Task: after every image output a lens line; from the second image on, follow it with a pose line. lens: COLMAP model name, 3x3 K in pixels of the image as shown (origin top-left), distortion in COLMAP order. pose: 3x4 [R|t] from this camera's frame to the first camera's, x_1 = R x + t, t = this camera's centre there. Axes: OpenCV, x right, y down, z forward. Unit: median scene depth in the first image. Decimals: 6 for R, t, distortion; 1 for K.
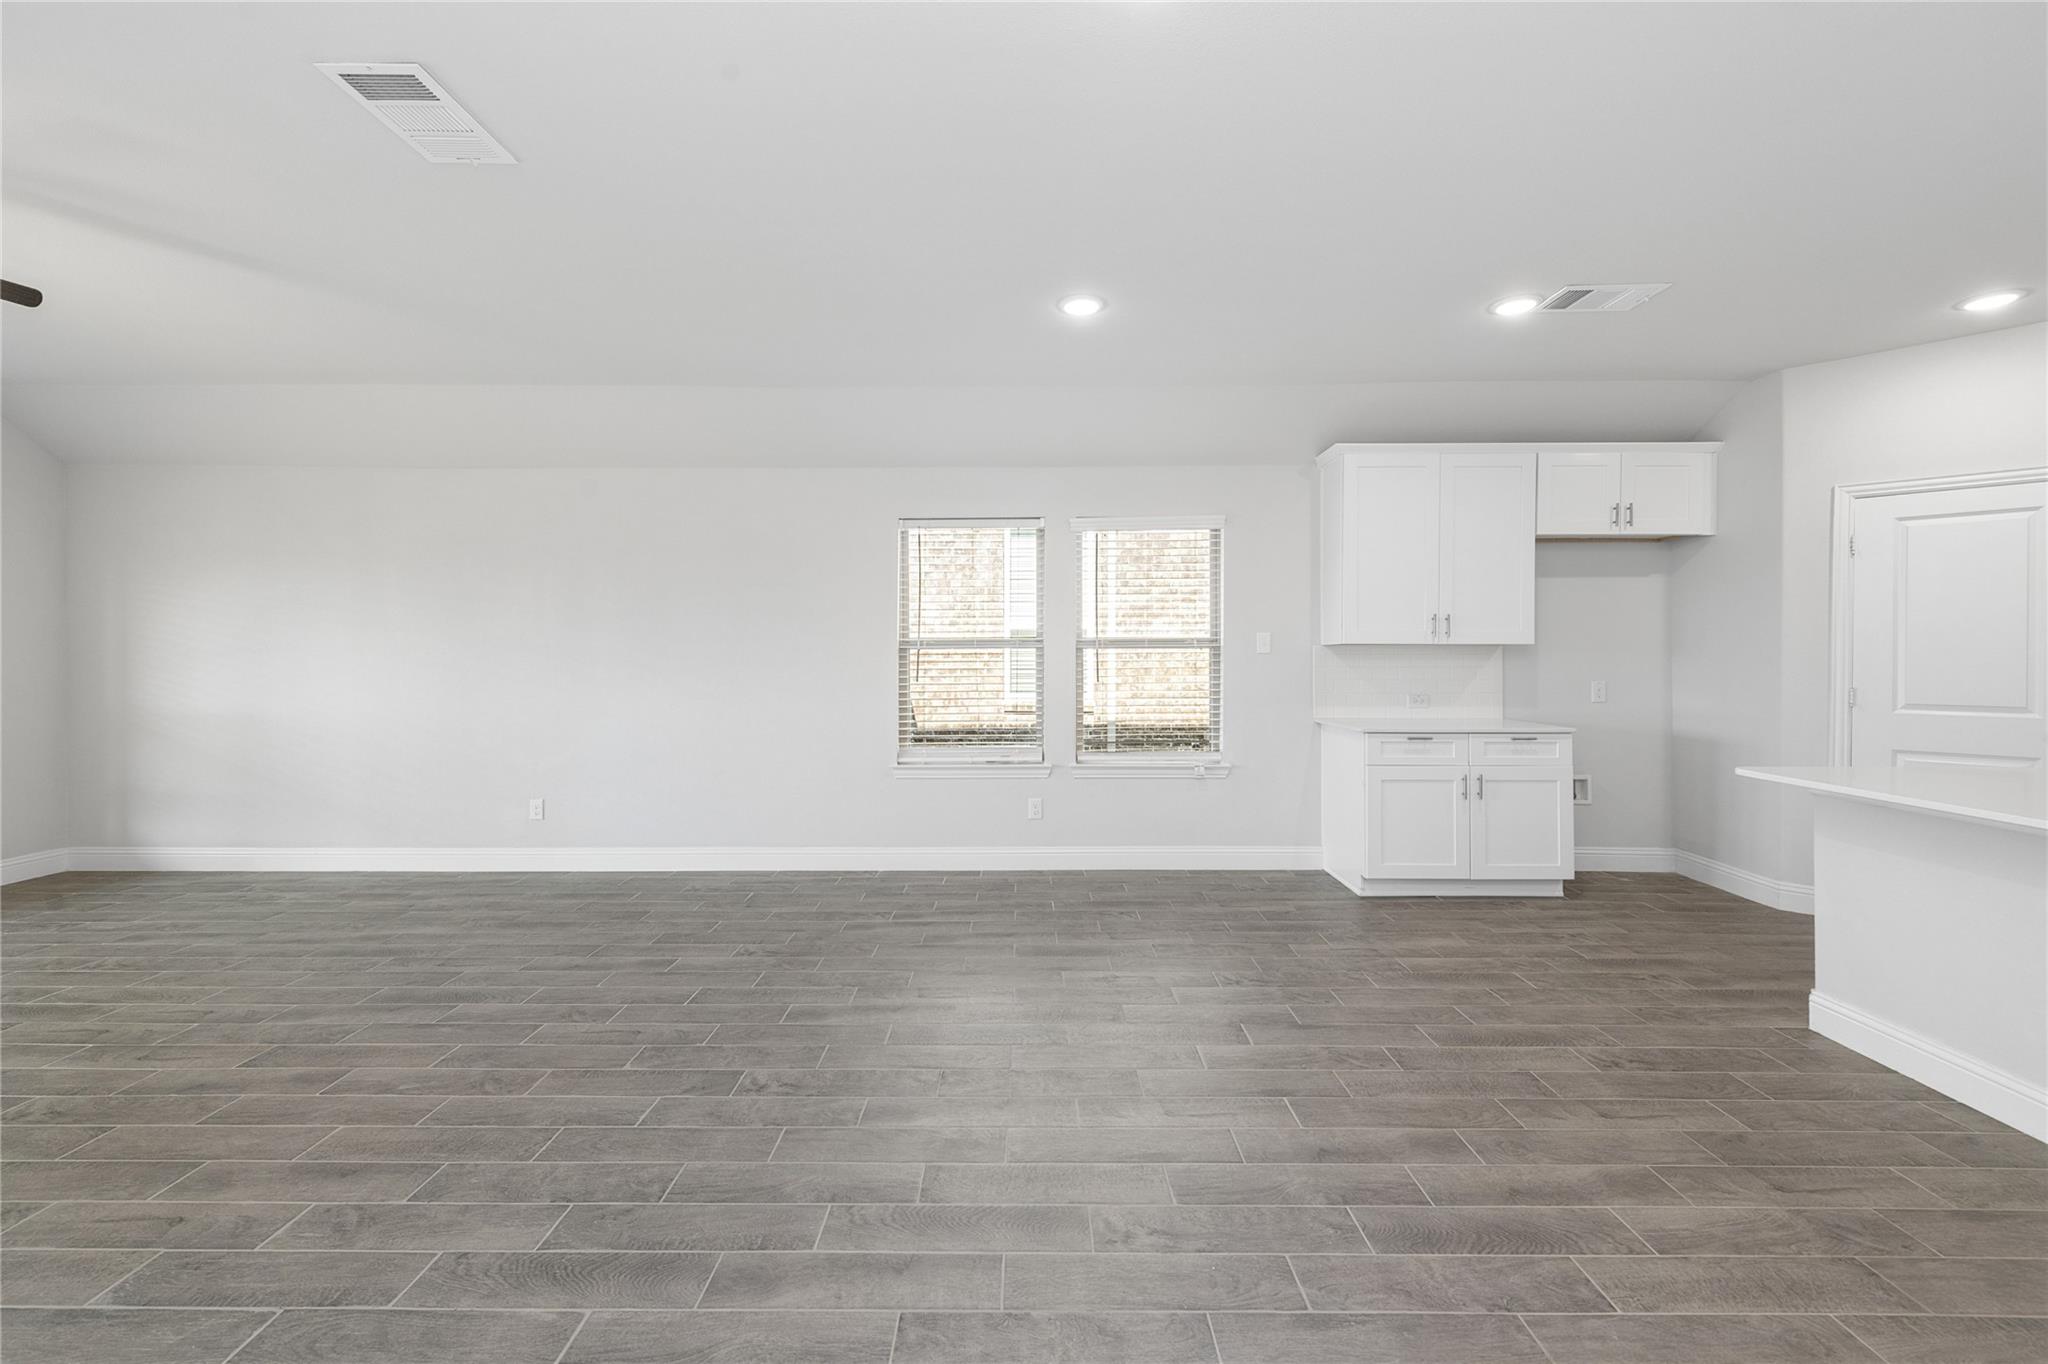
lens RADIAL K [[821.1, 0, 1026.5], [0, 821.1, 668.5], [0, 0, 1]] dist [0.016724, -0.004661]
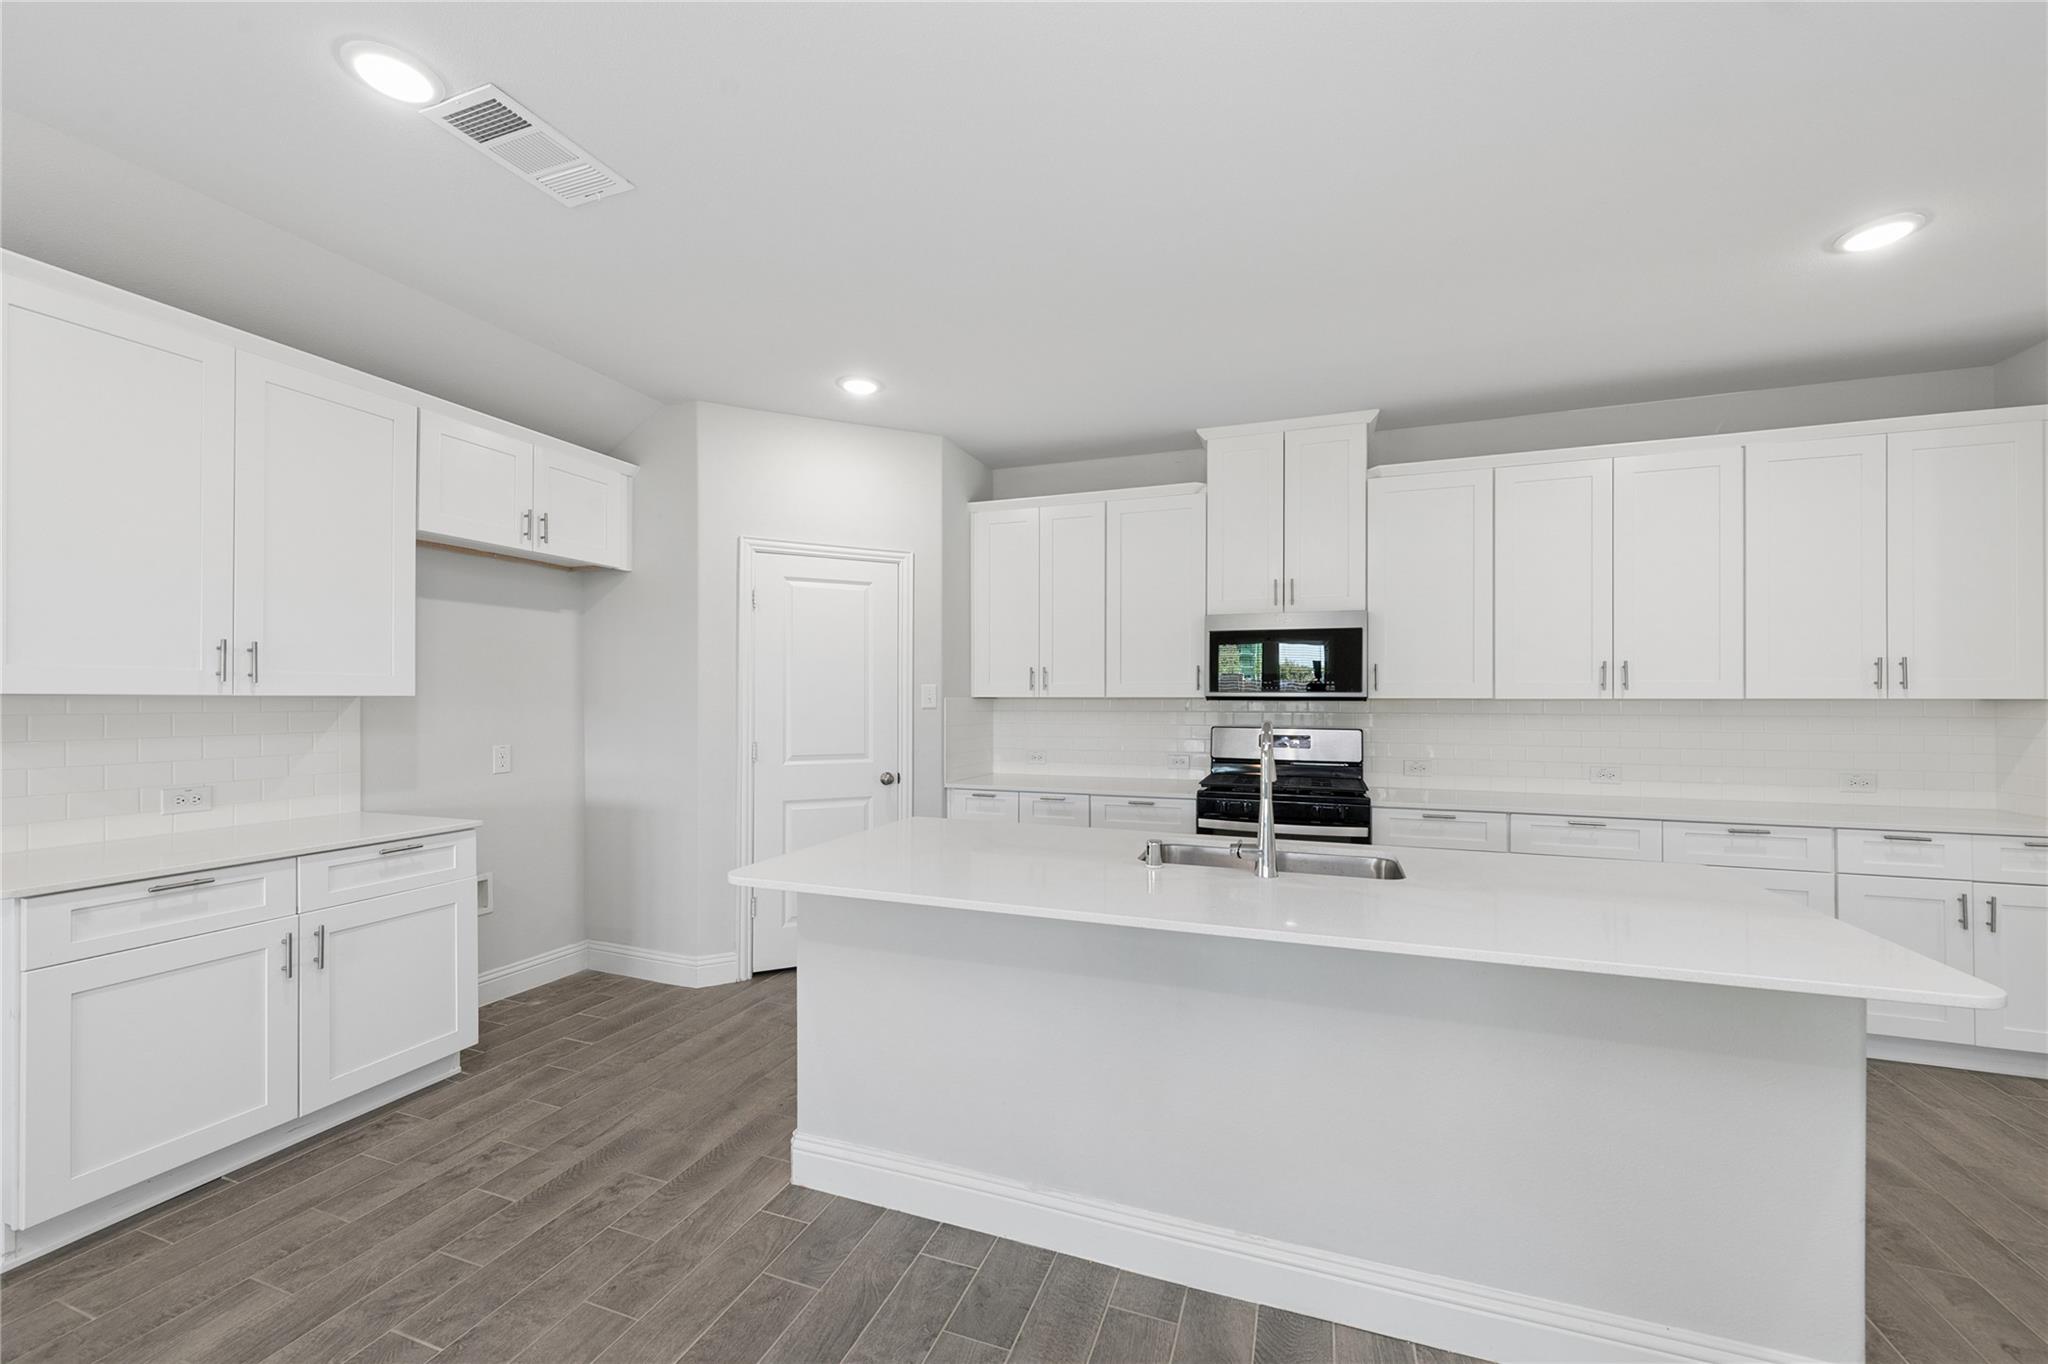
lens RADIAL K [[821.1, 0, 1025.8], [0, 821.1, 682.2], [0, 0, 1]] dist [0.016724, -0.004661]
pose [[0.349151, 0.015967, 0.936931, 0.197619], [0.015695, 0.999615, -0.022884, -0.021136], [-0.936935, 0.022695, 0.348765, 0.372244]]
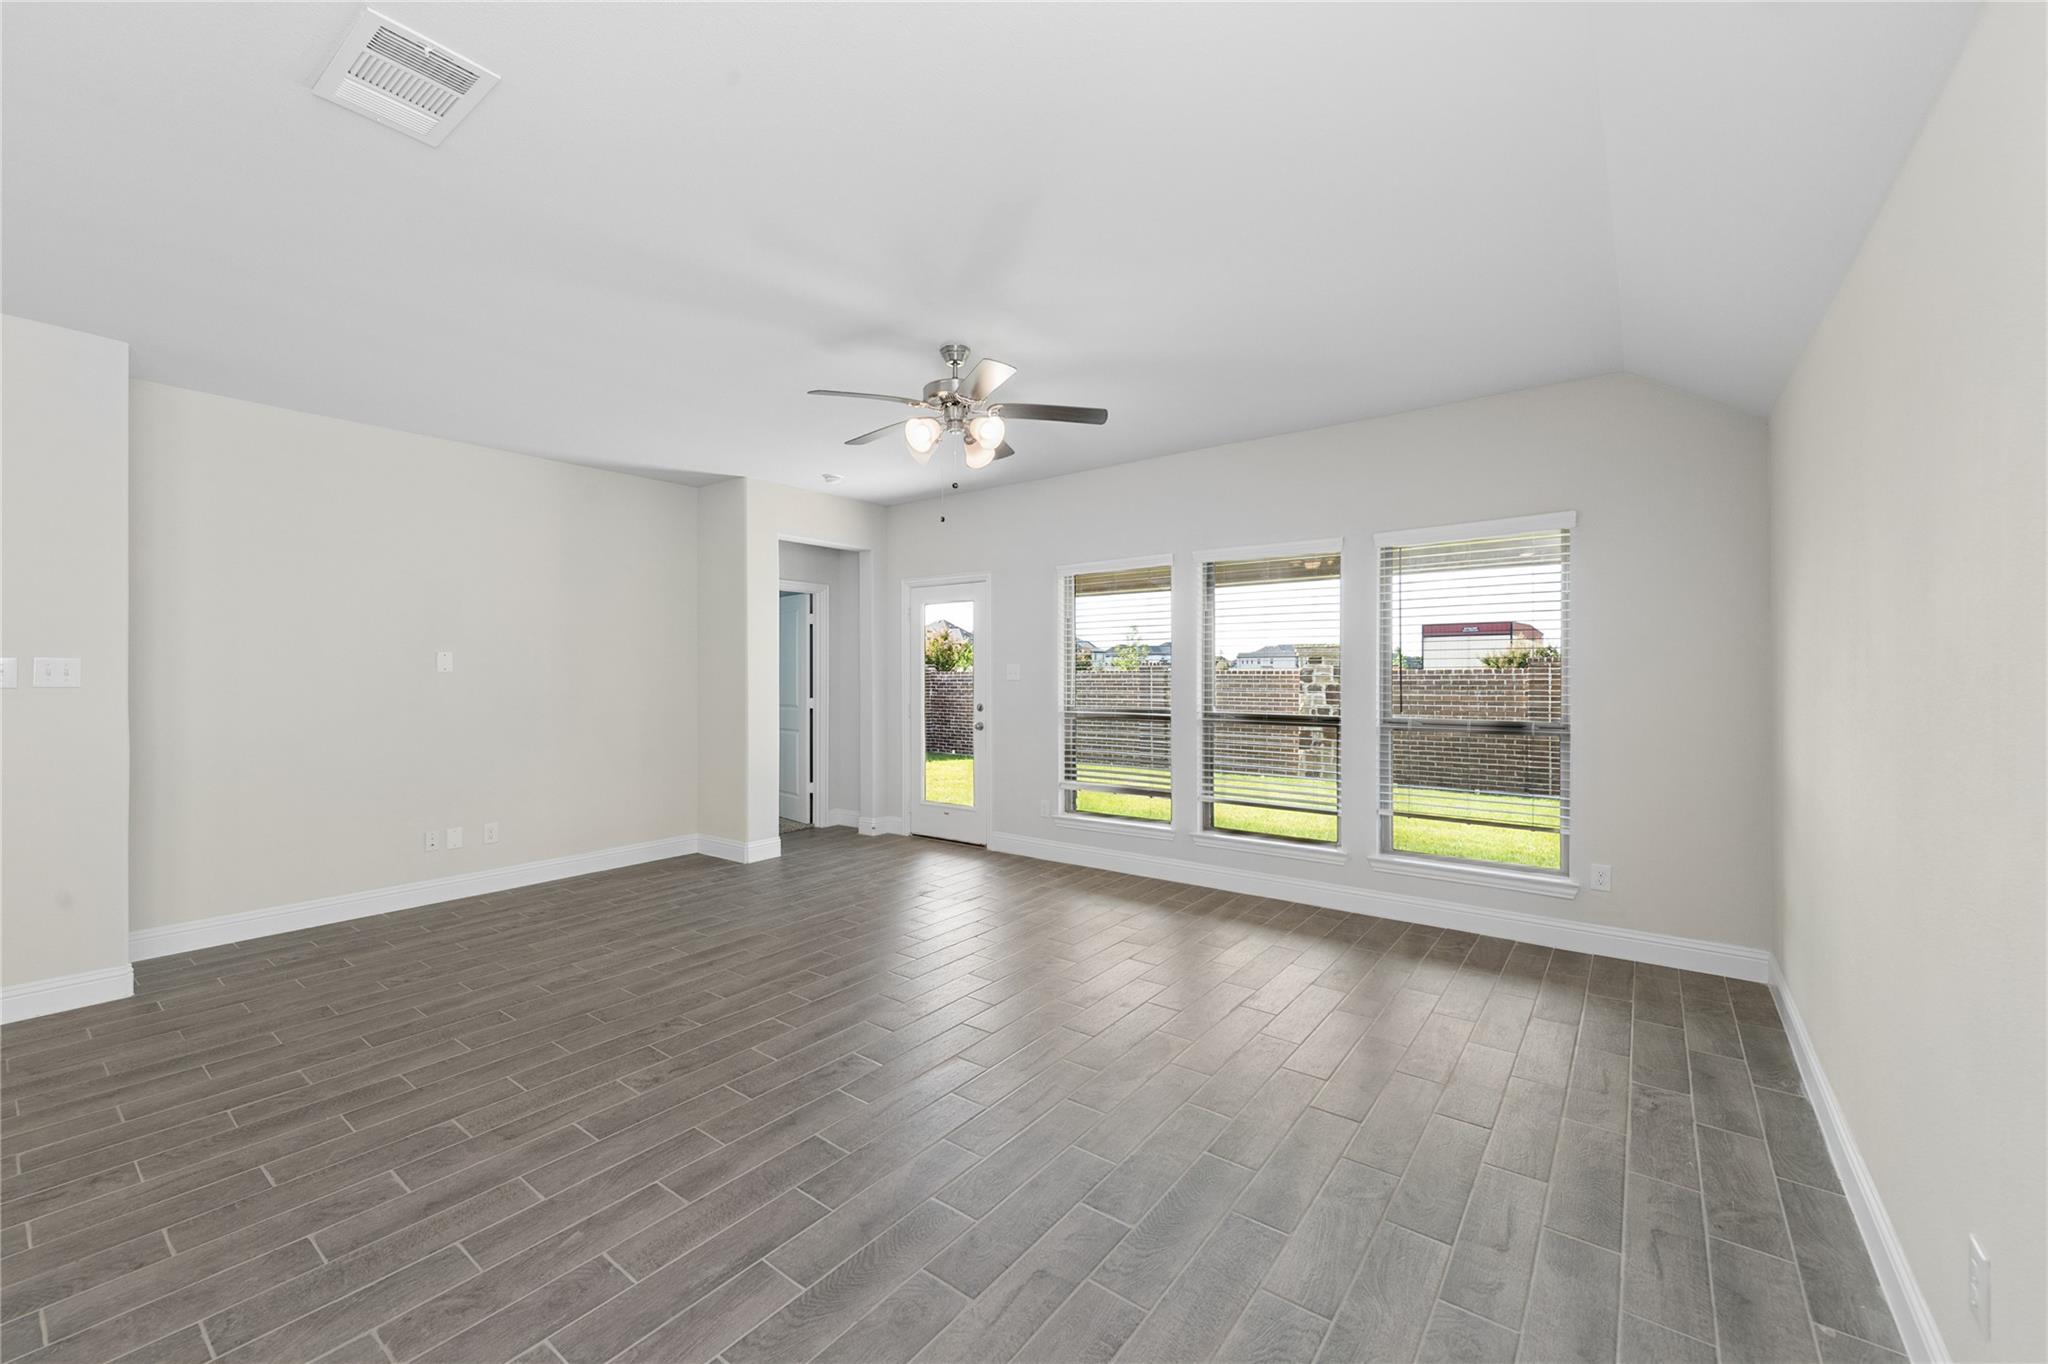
lens RADIAL K [[821.1, 0, 1015.5], [0, 821.1, 669.1], [0, 0, 1]] dist [0.016724, -0.004661]
pose [[-0.616242, -0.001573, -0.787555, -0.245022], [-0.009274, 0.999943, 0.005260, -0.030919], [0.787502, 0.010546, -0.616221, 1.164423]]
